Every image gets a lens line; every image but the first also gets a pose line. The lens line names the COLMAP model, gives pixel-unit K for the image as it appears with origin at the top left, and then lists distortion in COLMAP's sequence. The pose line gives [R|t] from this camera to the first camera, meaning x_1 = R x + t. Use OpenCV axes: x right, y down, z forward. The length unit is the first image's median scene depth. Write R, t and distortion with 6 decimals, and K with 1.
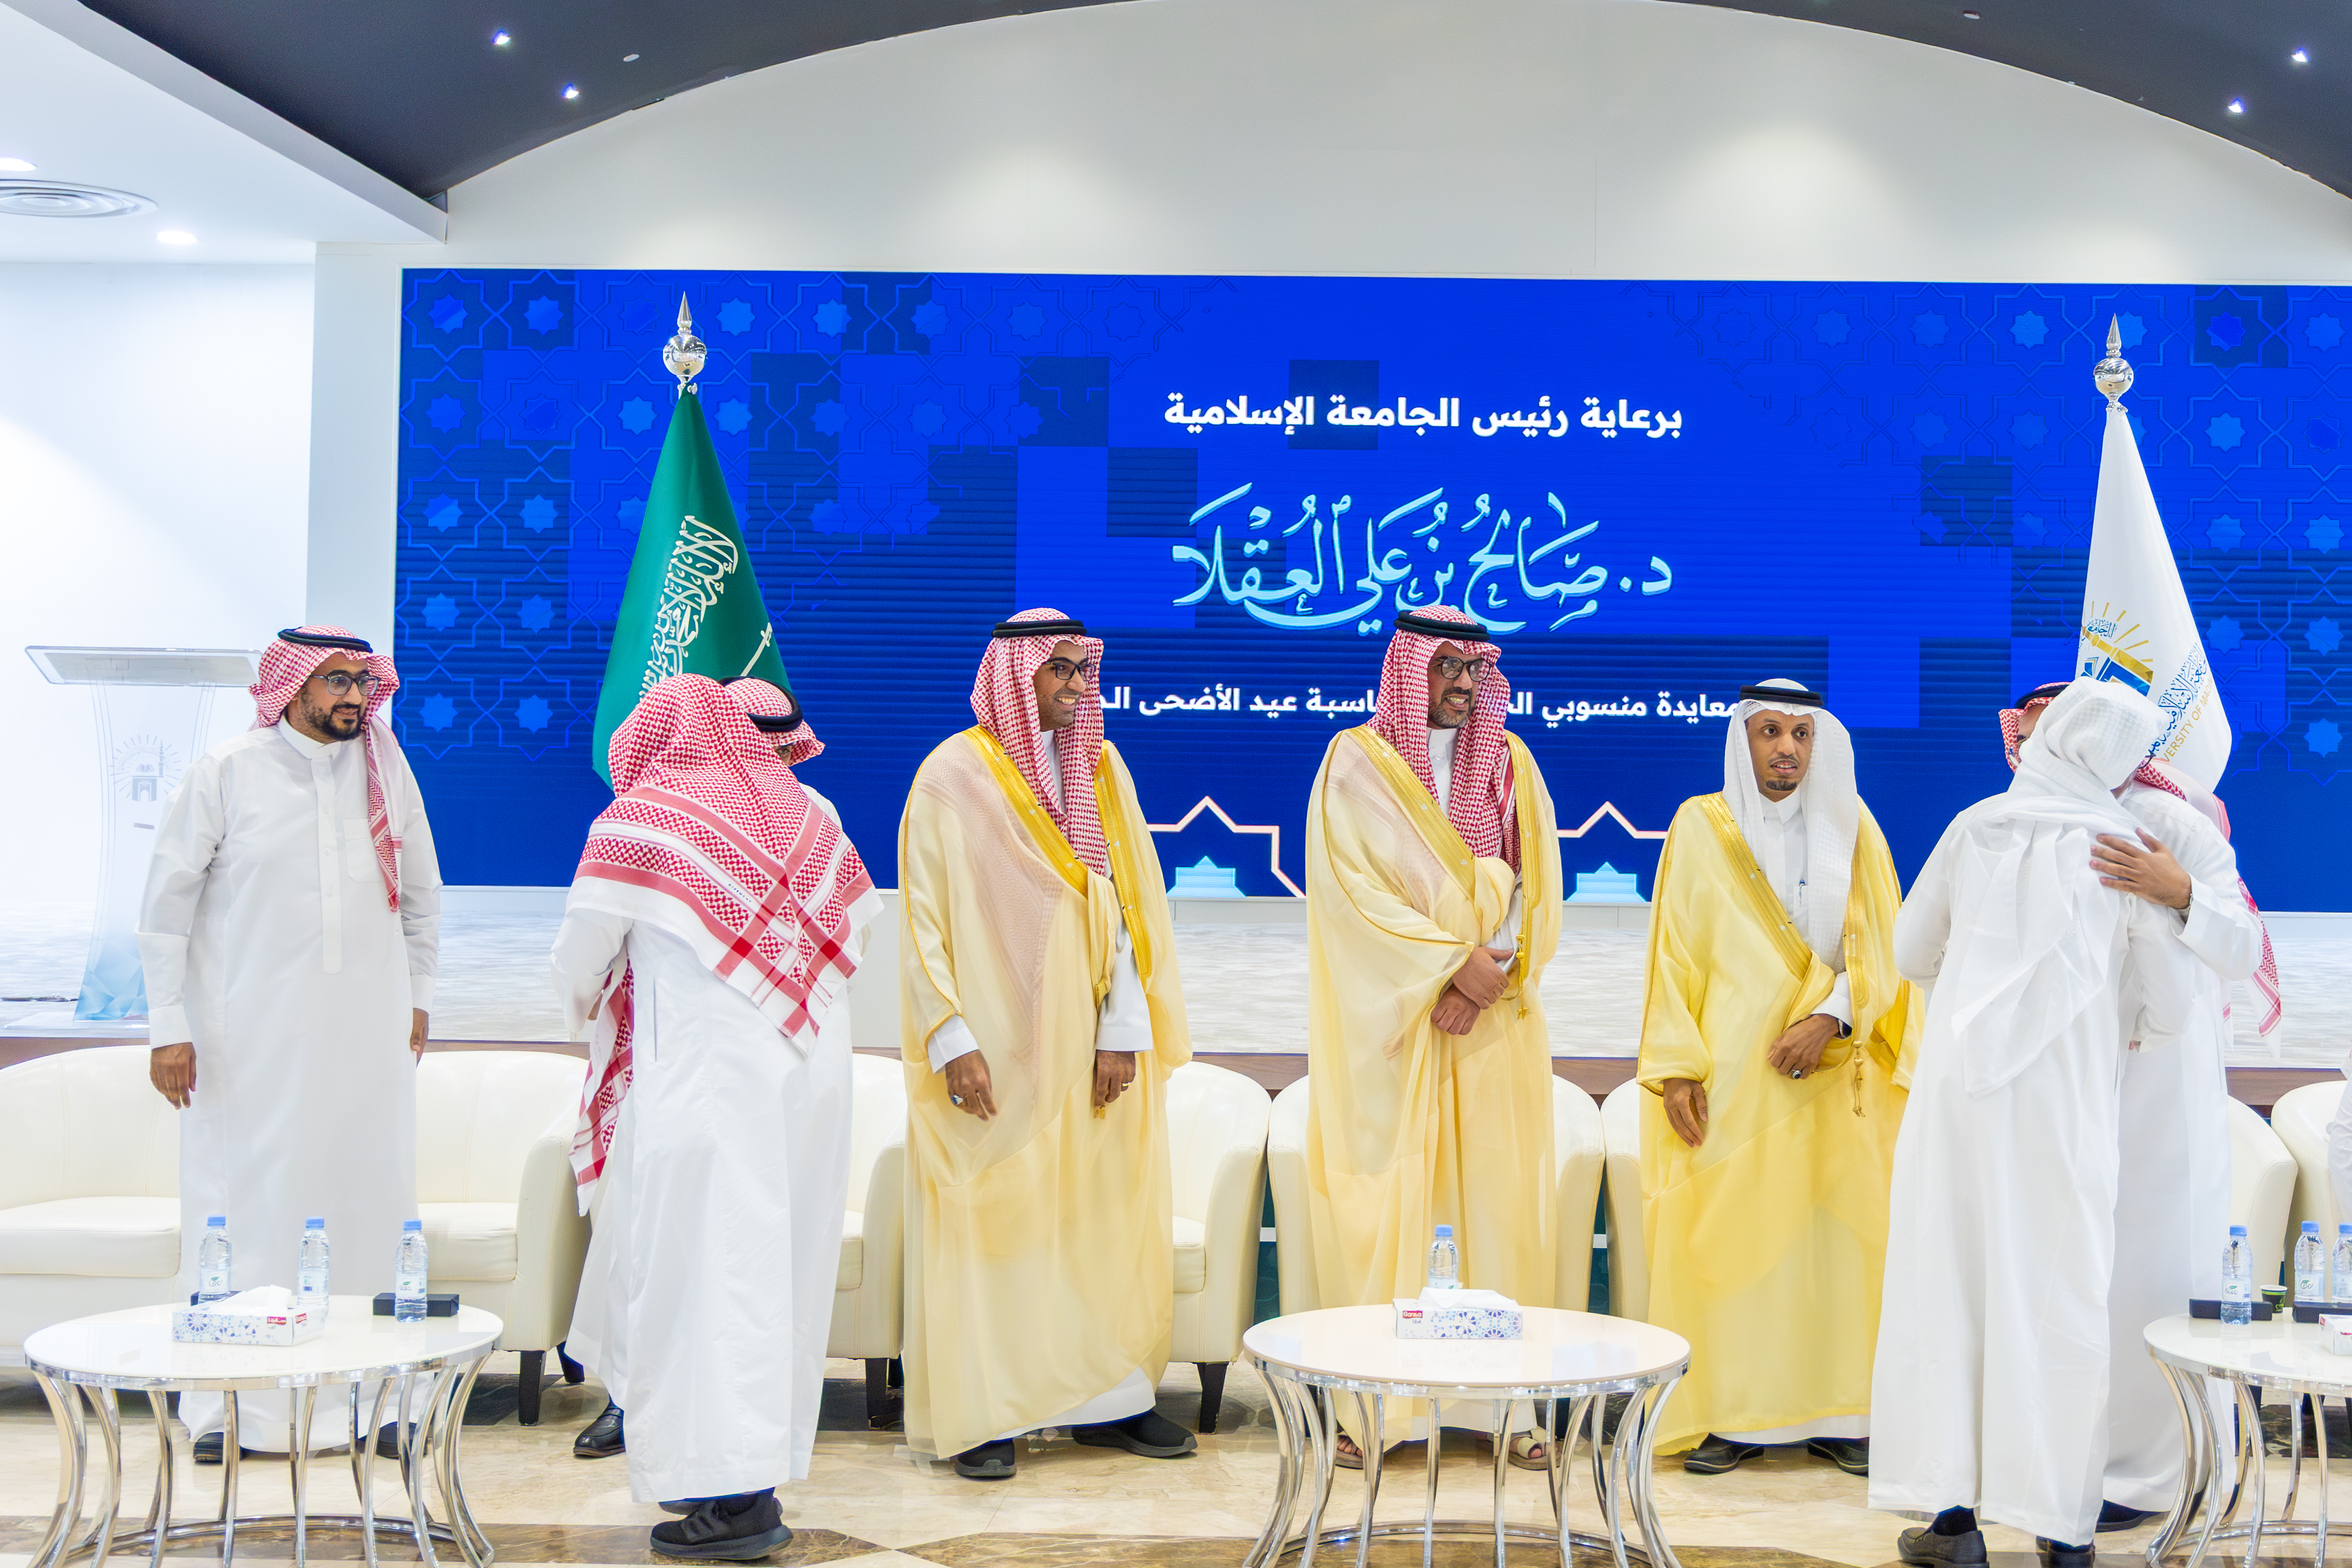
lens RADIAL K [[4811.6, 0, 1187.1], [0, 4811.6, 793.1], [0, 0, 1]] dist [-0.147406, 0.000000]
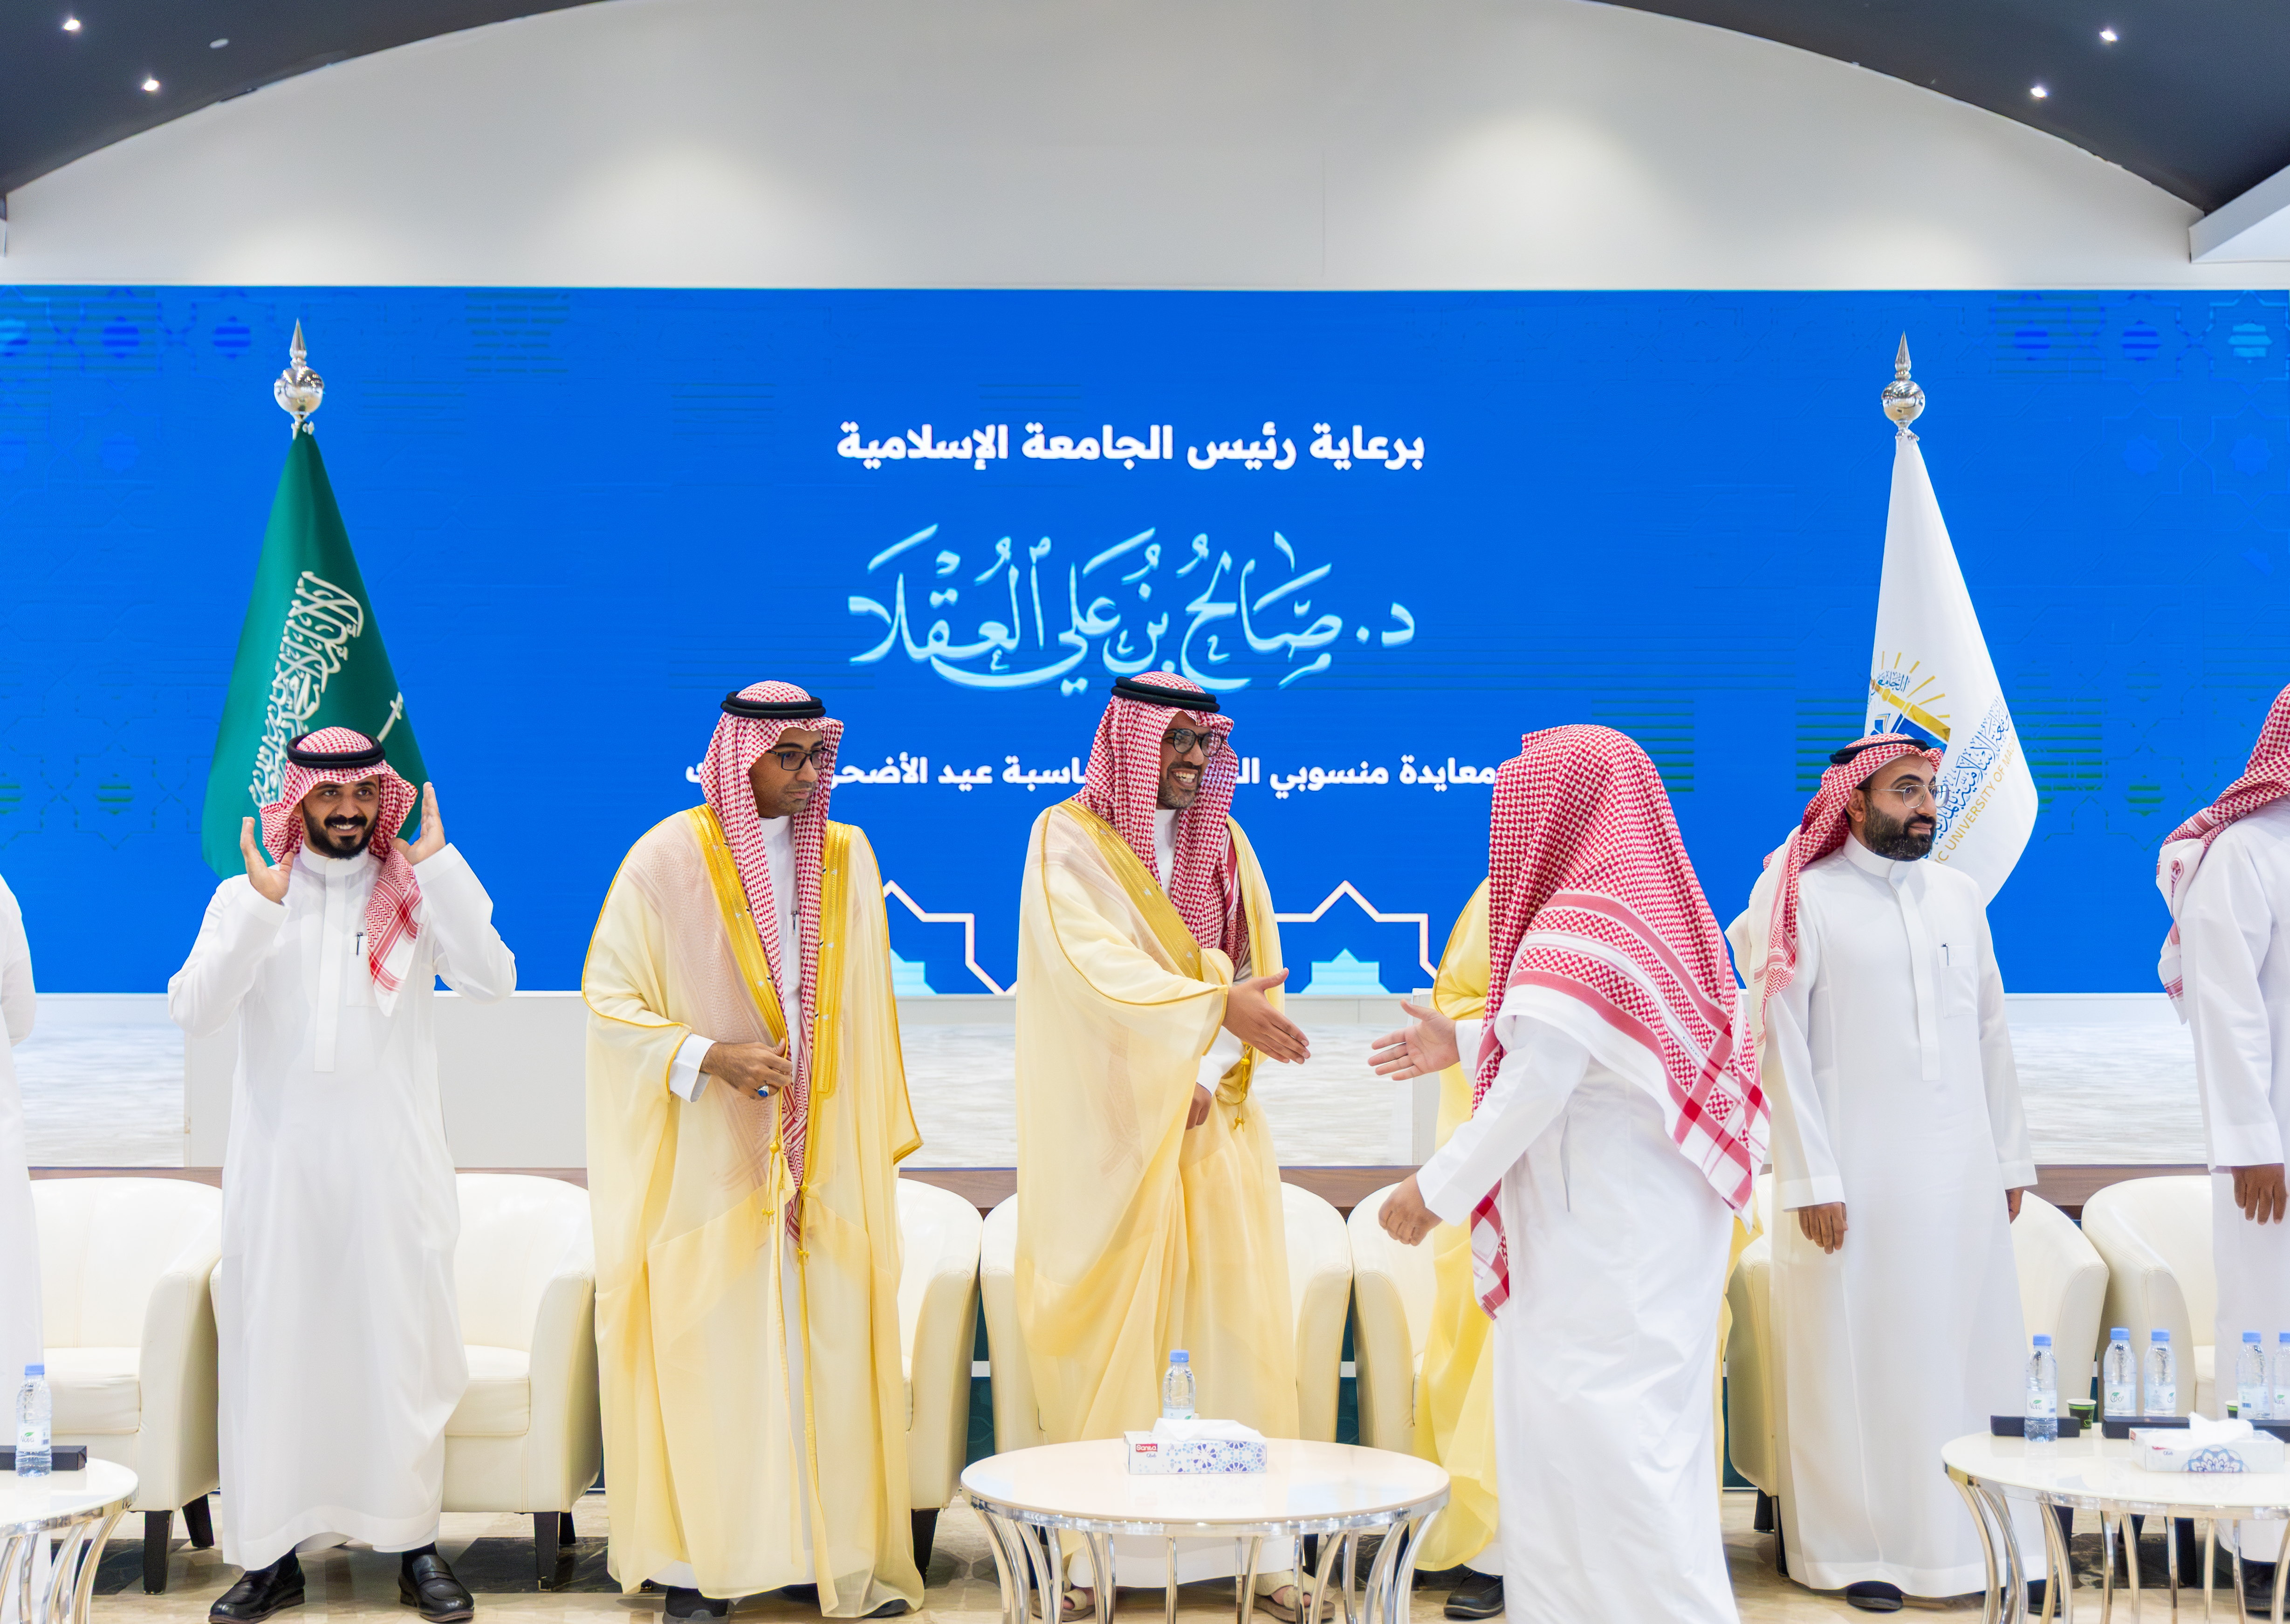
lens RADIAL K [[6169.4, 0, 1117.3], [0, 6169.4, 883.7], [0, 0, 1]] dist [-0.328350, 0.000000]
pose [[0.998420, -0.012947, 0.054679, -0.016482], [0.012800, 0.999913, 0.003041, -0.001685], [-0.054714, -0.002337, 0.998499, -0.130177]]
